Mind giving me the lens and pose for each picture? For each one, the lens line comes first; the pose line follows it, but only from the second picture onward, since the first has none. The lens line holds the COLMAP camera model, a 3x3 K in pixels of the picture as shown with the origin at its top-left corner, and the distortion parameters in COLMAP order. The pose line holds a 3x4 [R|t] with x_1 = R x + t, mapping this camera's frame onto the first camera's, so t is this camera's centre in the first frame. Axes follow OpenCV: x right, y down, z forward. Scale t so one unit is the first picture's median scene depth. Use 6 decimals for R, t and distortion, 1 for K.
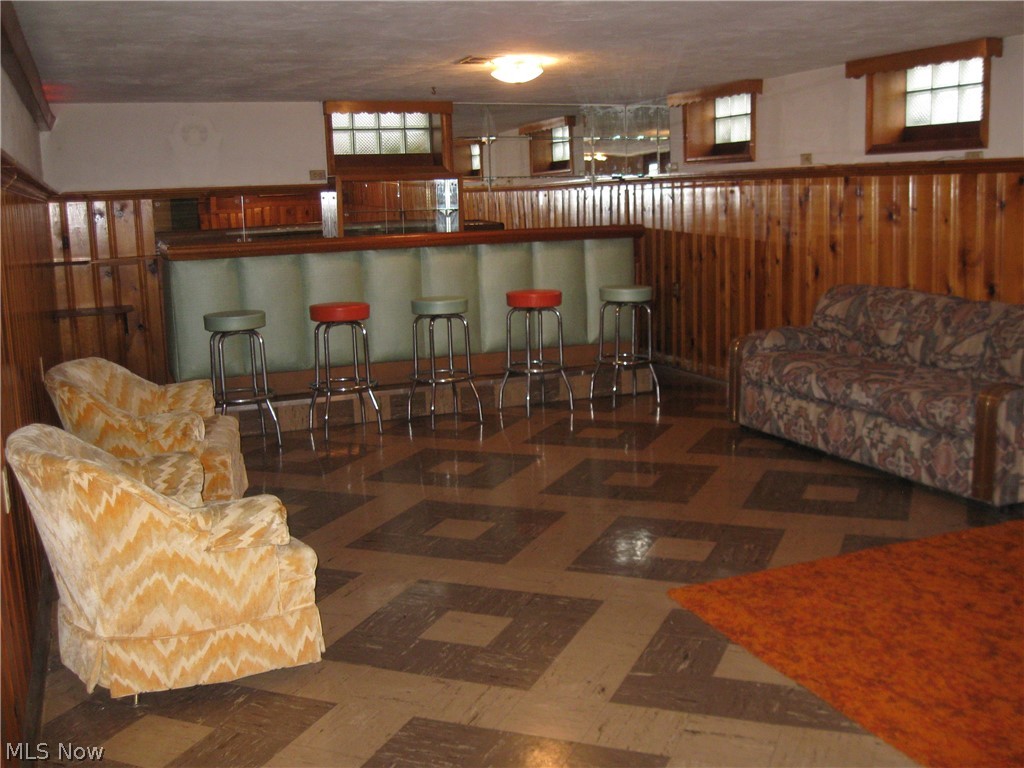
lens RADIAL K [[1062.5, 0, 512.3], [0, 1062.5, 382.6], [0, 0, 1]] dist [-0.137443, 0.000000]
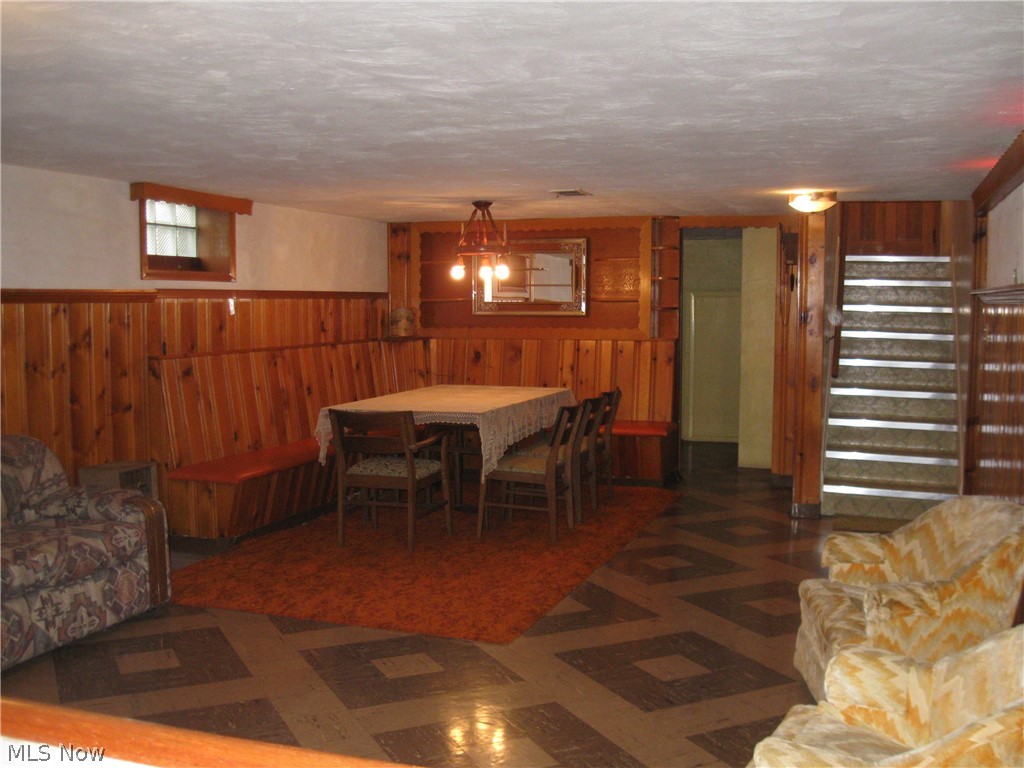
lens RADIAL K [[1062.5, 0, 511.4], [0, 1062.5, 386.2], [0, 0, 1]] dist [-0.137443, 0.000000]
pose [[-0.753058, -0.013311, 0.657820, -0.502300], [0.142363, 0.972815, 0.182659, -0.238060], [-0.642368, 0.231202, -0.730690, 1.408338]]
